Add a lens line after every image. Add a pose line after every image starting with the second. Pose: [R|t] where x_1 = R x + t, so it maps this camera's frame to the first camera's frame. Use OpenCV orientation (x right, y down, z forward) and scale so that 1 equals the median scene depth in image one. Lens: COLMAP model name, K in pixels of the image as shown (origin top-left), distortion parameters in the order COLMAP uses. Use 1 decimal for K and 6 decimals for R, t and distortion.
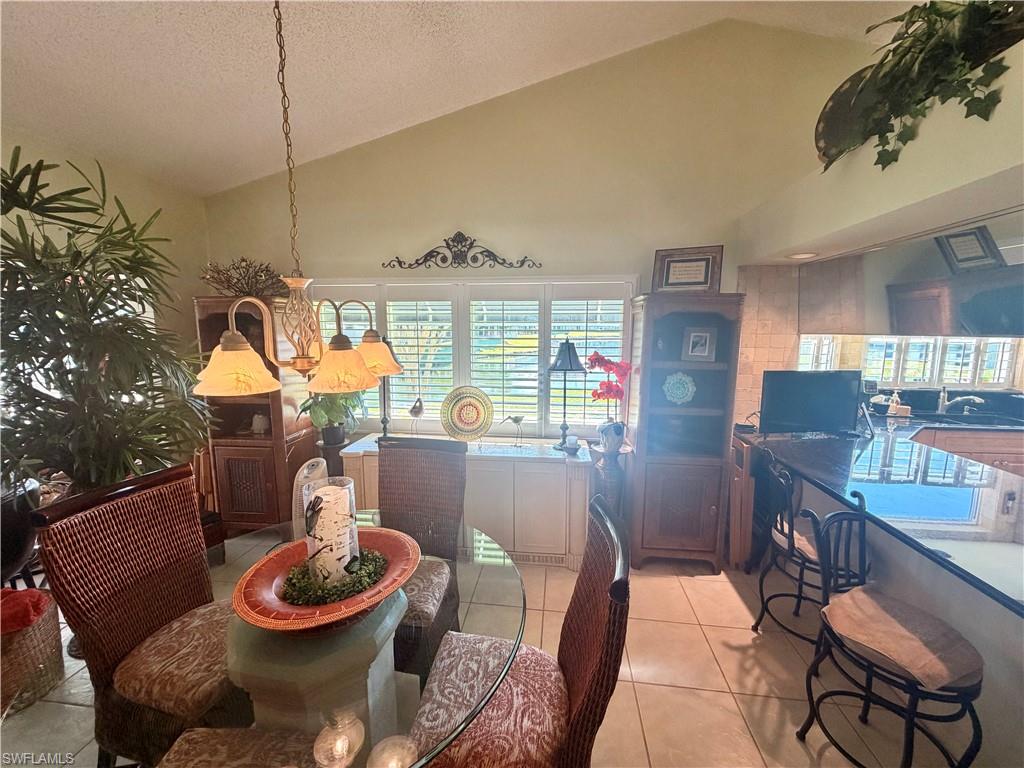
lens RADIAL K [[408.1, 0, 513.4], [0, 408.1, 382.2], [0, 0, 1]] dist [0.000902, -0.000063]
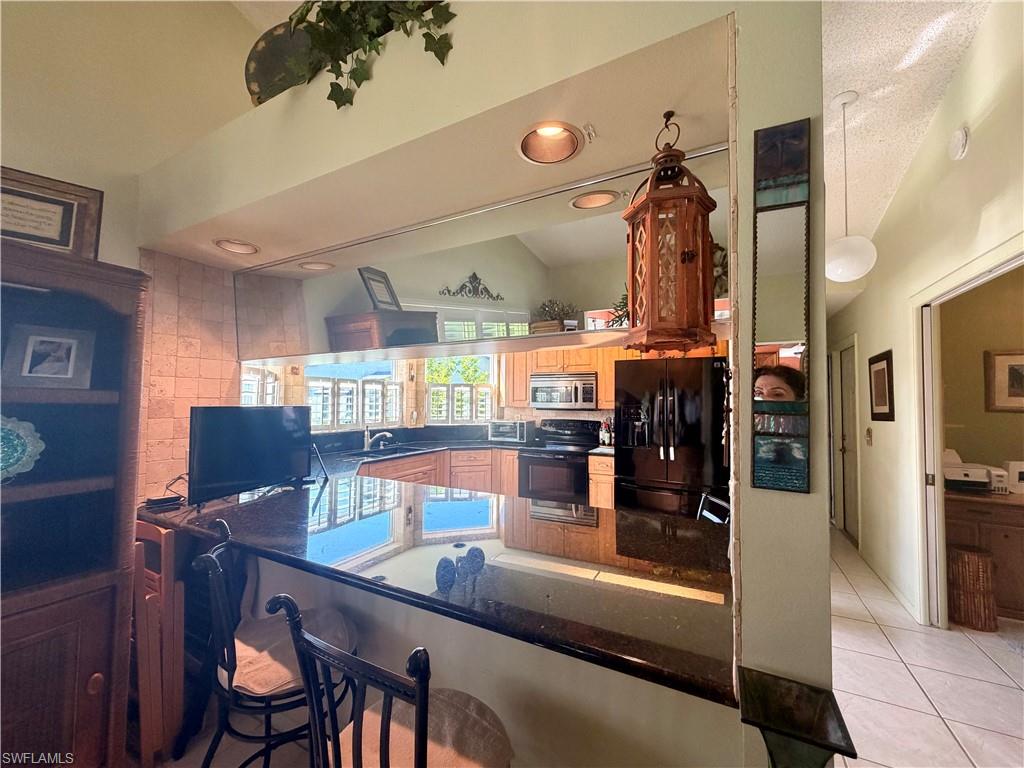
lens RADIAL K [[408.1, 0, 506.2], [0, 408.1, 385.9], [0, 0, 1]] dist [0.000902, -0.000063]
pose [[0.368357, 0.034149, 0.929057, 0.177721], [0.117702, 0.989571, -0.083040, 0.049104], [-0.922204, 0.139940, 0.360496, 0.273017]]
